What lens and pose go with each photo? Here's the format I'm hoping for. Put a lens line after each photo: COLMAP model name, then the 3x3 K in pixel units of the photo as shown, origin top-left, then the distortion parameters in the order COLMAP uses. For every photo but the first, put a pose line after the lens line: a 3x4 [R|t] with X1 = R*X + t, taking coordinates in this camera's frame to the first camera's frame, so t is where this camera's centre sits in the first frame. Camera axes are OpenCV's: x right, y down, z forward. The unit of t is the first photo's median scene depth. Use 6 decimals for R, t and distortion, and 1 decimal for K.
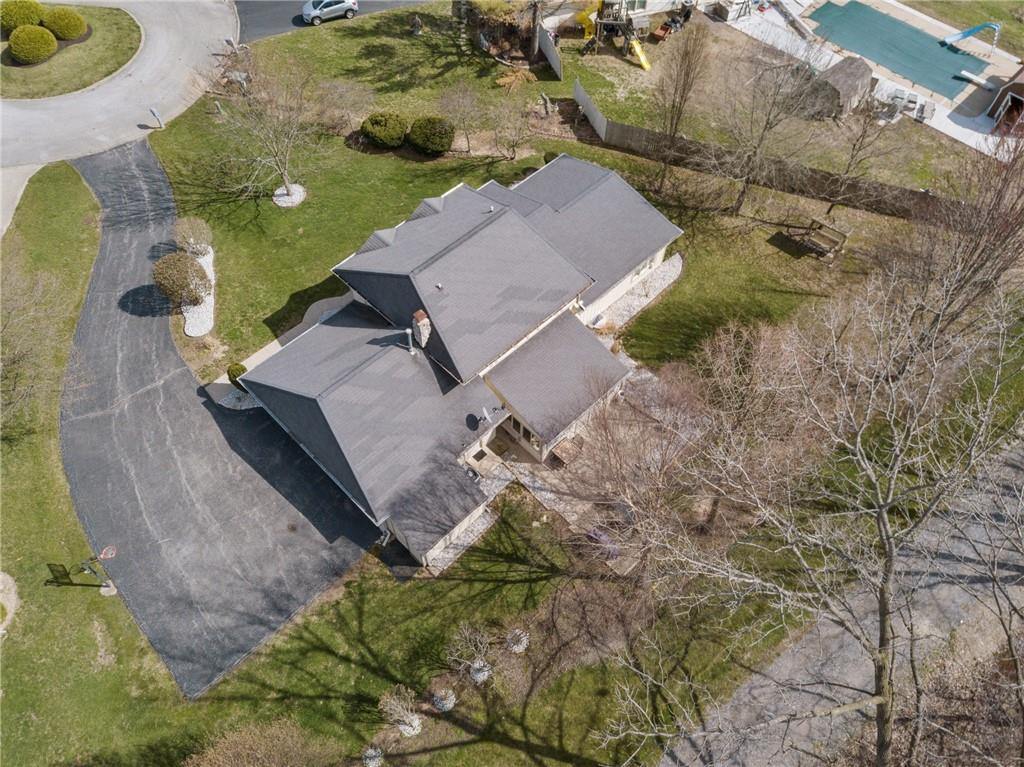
lens RADIAL K [[770.8, 0, 504.7], [0, 770.8, 383.2], [0, 0, 1]] dist [0.033078, 0.005873]
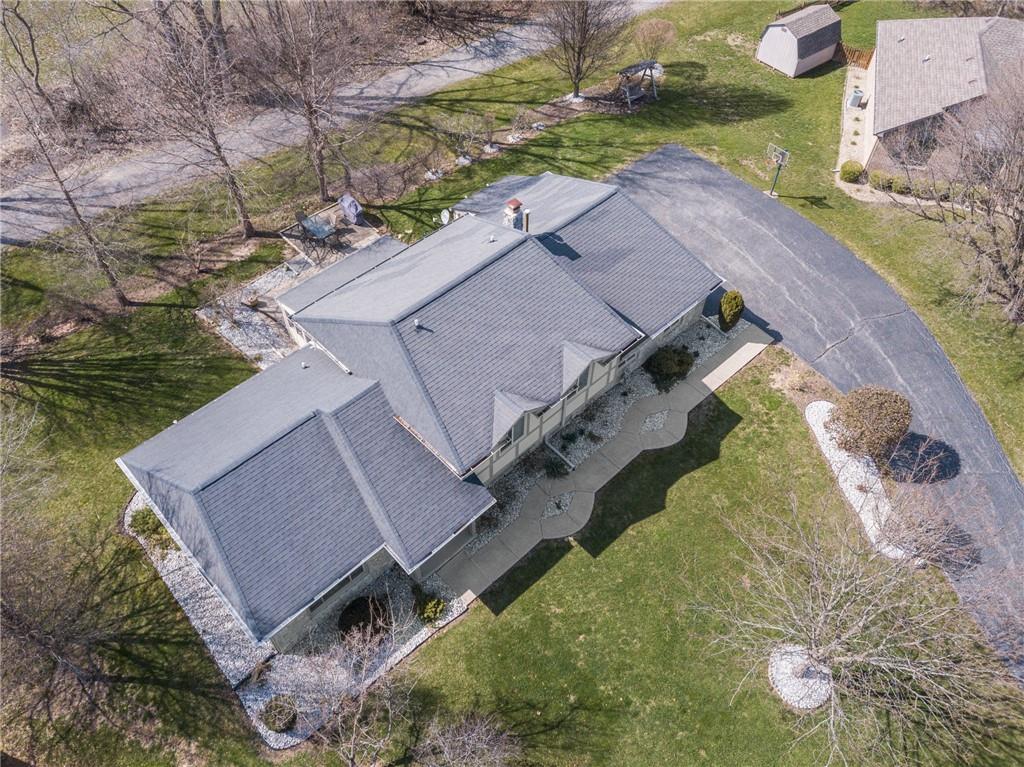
lens RADIAL K [[770.8, 0, 504.7], [0, 770.8, 383.2], [0, 0, 1]] dist [0.033078, 0.005873]
pose [[-0.999687, -0.024941, -0.001957, -0.078452], [0.005606, -0.299548, 0.954065, -0.748535], [-0.024381, 0.953755, 0.299594, 0.717978]]
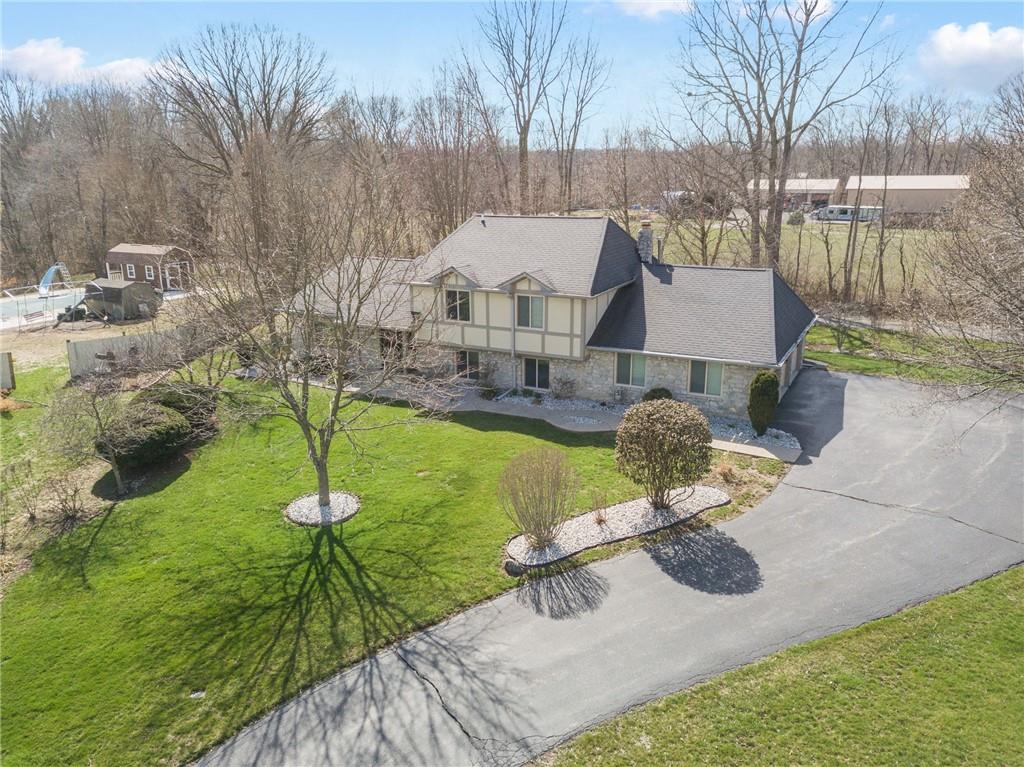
lens RADIAL K [[770.8, 0, 504.7], [0, 770.8, 383.2], [0, 0, 1]] dist [0.033078, 0.005873]
pose [[-0.301642, -0.251372, 0.919687, -0.784257], [0.796801, 0.463248, 0.387954, -0.402659], [-0.523564, 0.849831, 0.060558, 0.929369]]
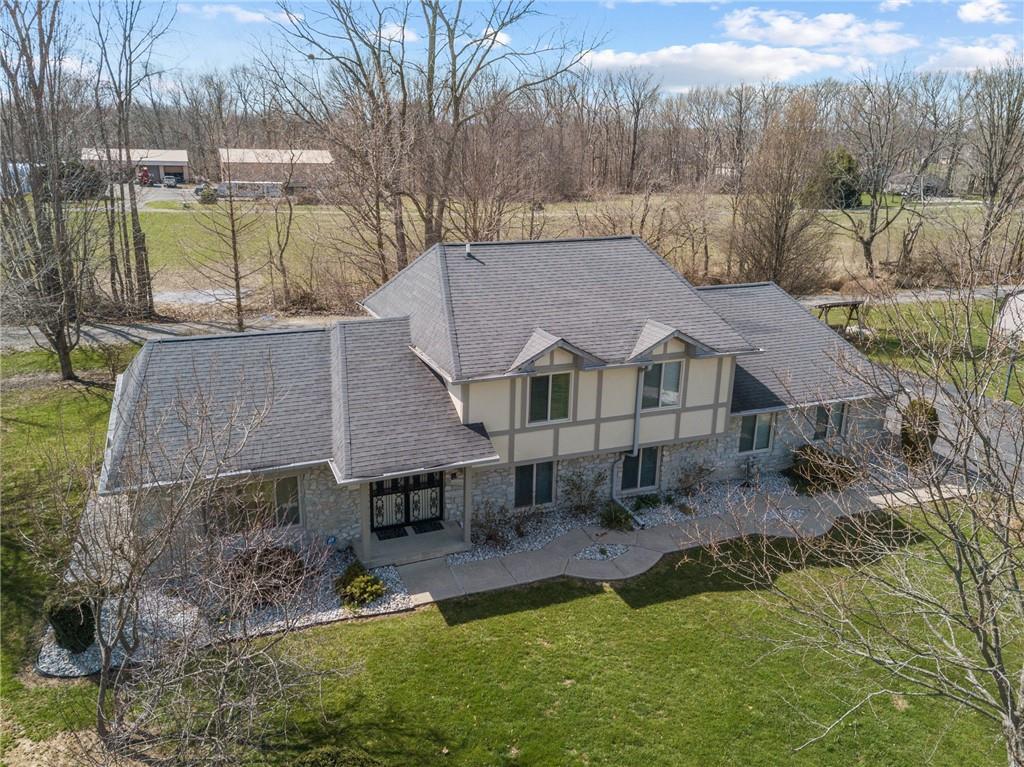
lens RADIAL K [[785.2, 0, 501.3], [0, 785.2, 382.0], [0, 0, 1]] dist [0.018350, -0.001581]
pose [[-0.923678, -0.130099, 0.360407, -0.222125], [0.307166, 0.310879, 0.899446, -0.605519], [-0.229060, 0.941503, -0.247191, 1.043268]]
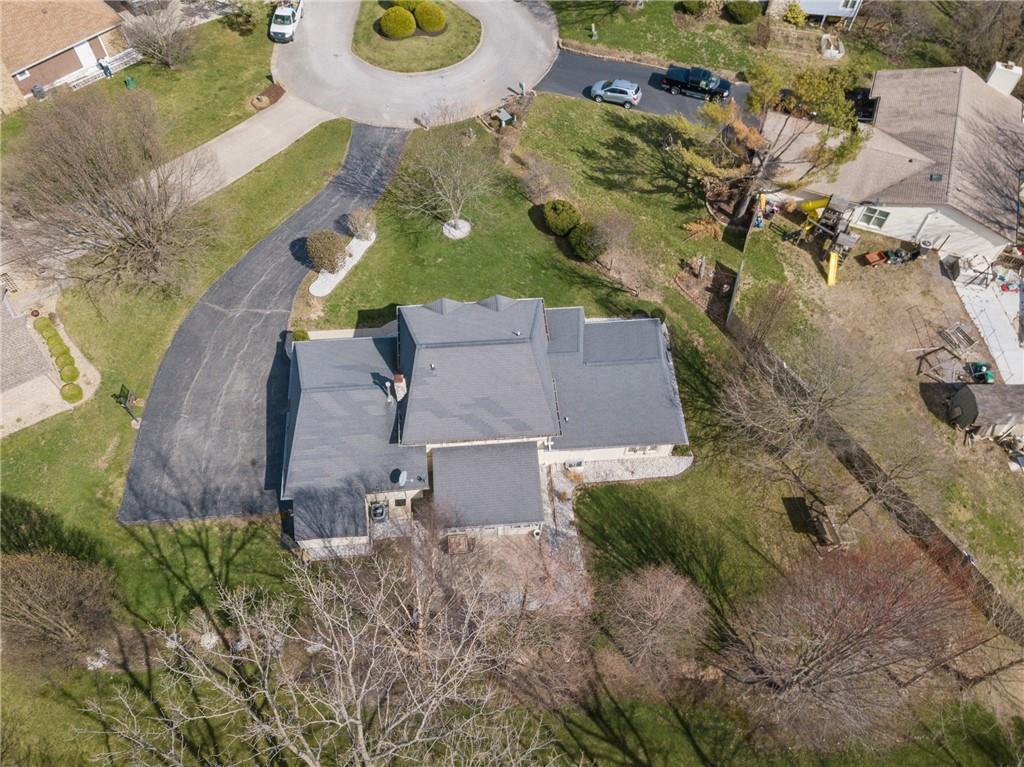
lens RADIAL K [[770.8, 0, 504.7], [0, 770.8, 383.2], [0, 0, 1]] dist [0.033078, 0.005873]
pose [[0.769803, 0.541727, -0.337544, 0.335568], [-0.536568, 0.835646, 0.117437, -0.243401], [0.345686, 0.090712, 0.933955, -0.064318]]
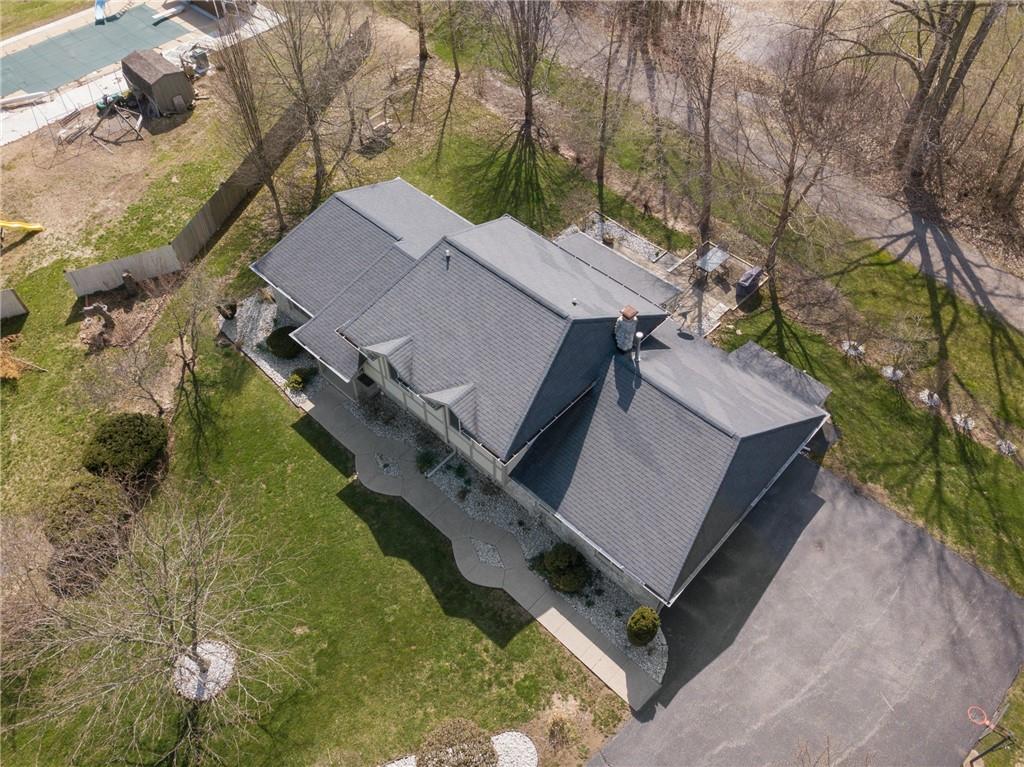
lens RADIAL K [[785.2, 0, 501.3], [0, 785.2, 382.0], [0, 0, 1]] dist [0.018350, -0.001581]
pose [[-0.035440, -0.786040, 0.617159, -0.514918], [0.833611, 0.317363, 0.452077, -0.421163], [-0.551214, 0.530492, 0.644004, 0.449217]]
